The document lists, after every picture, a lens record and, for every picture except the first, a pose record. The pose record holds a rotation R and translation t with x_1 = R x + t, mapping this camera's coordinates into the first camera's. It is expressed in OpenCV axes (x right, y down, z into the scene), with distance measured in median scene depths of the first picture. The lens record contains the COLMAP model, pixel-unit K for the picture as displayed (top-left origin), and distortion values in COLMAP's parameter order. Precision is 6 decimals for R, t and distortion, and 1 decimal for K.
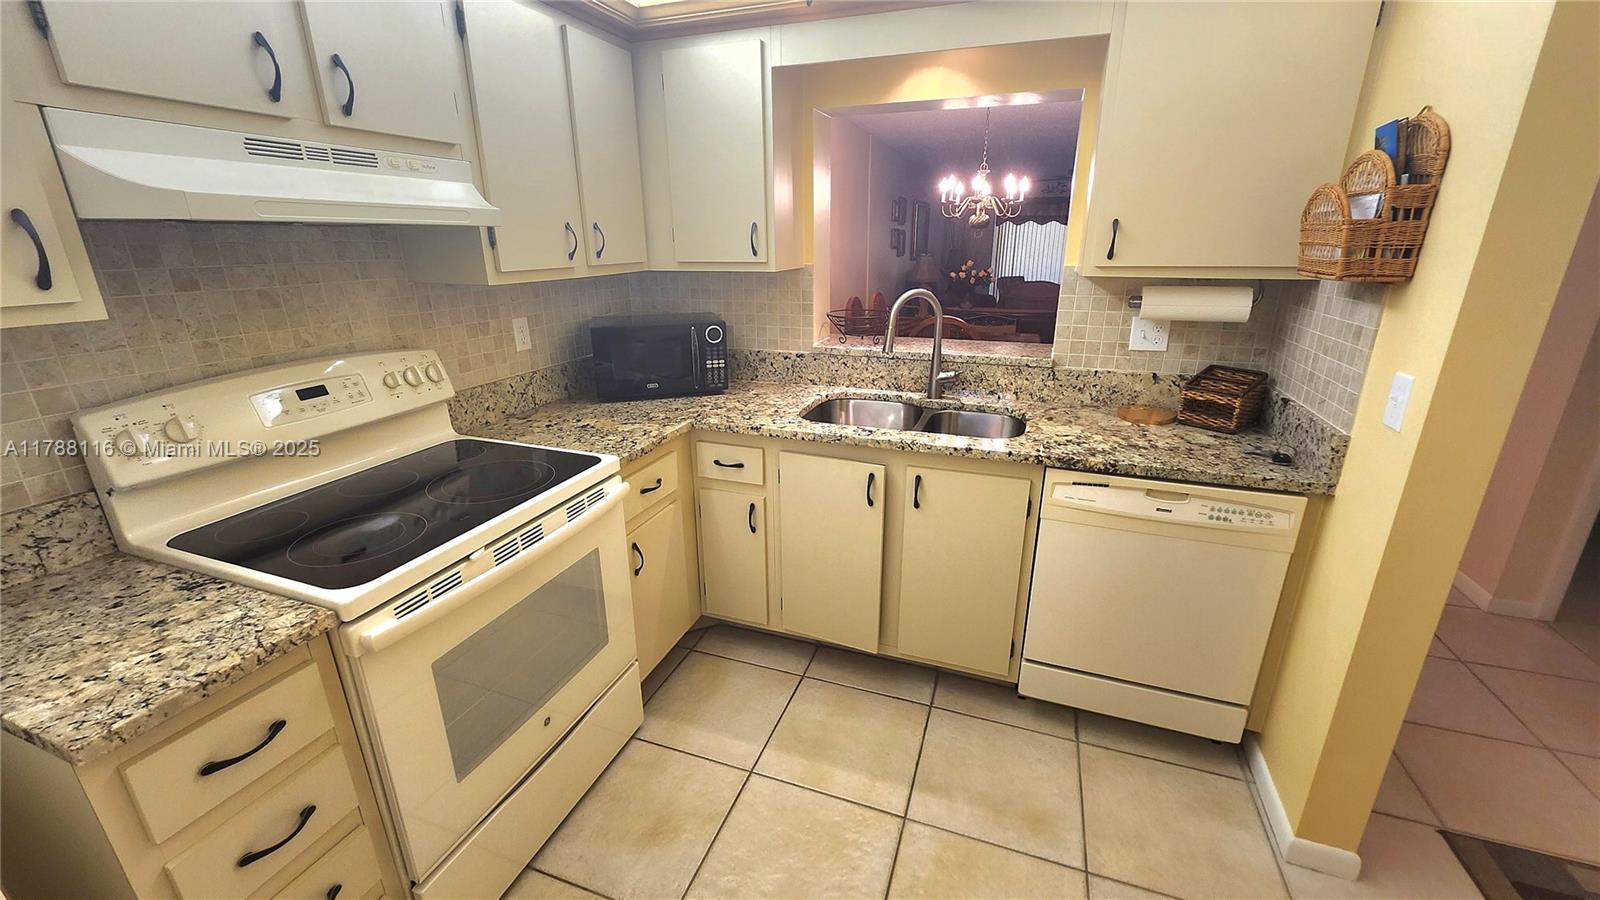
lens RADIAL K [[629.0, 0, 800.0], [0, 629.0, 443.9], [0, 0, 1]] dist [-0.000411, 0.000500]
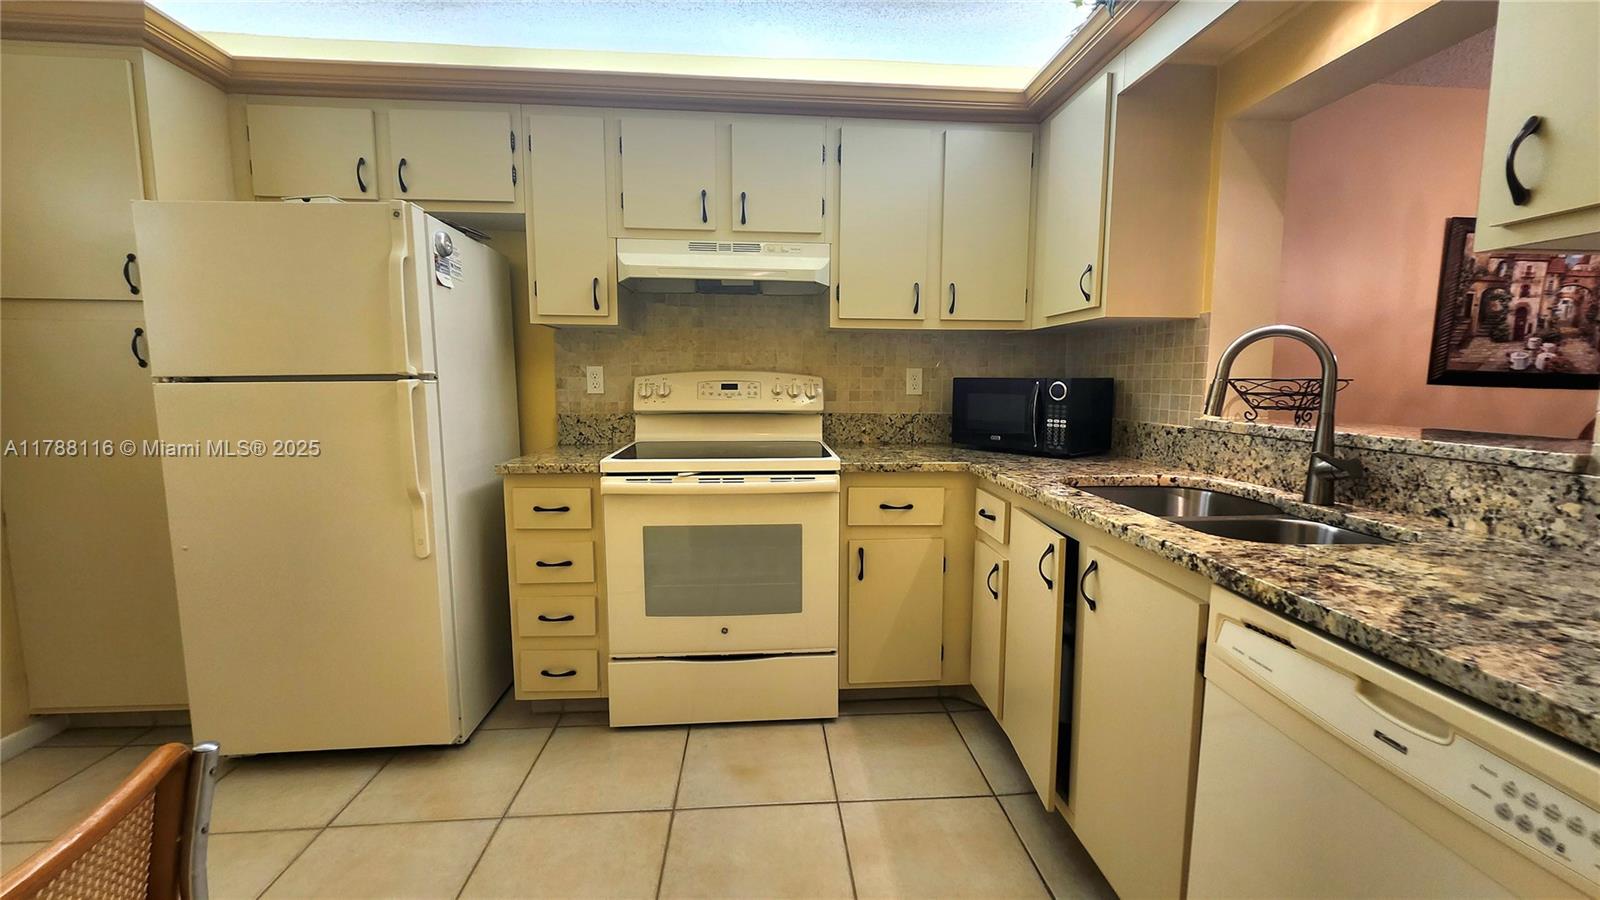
lens RADIAL K [[629.0, 0, 800.0], [0, 629.0, 443.9], [0, 0, 1]] dist [-0.000411, 0.000500]
pose [[0.410964, 0.106789, -0.905375, 0.689656], [-0.293644, 0.955693, -0.020566, 0.036399], [0.863065, 0.274310, 0.424114, 0.387810]]
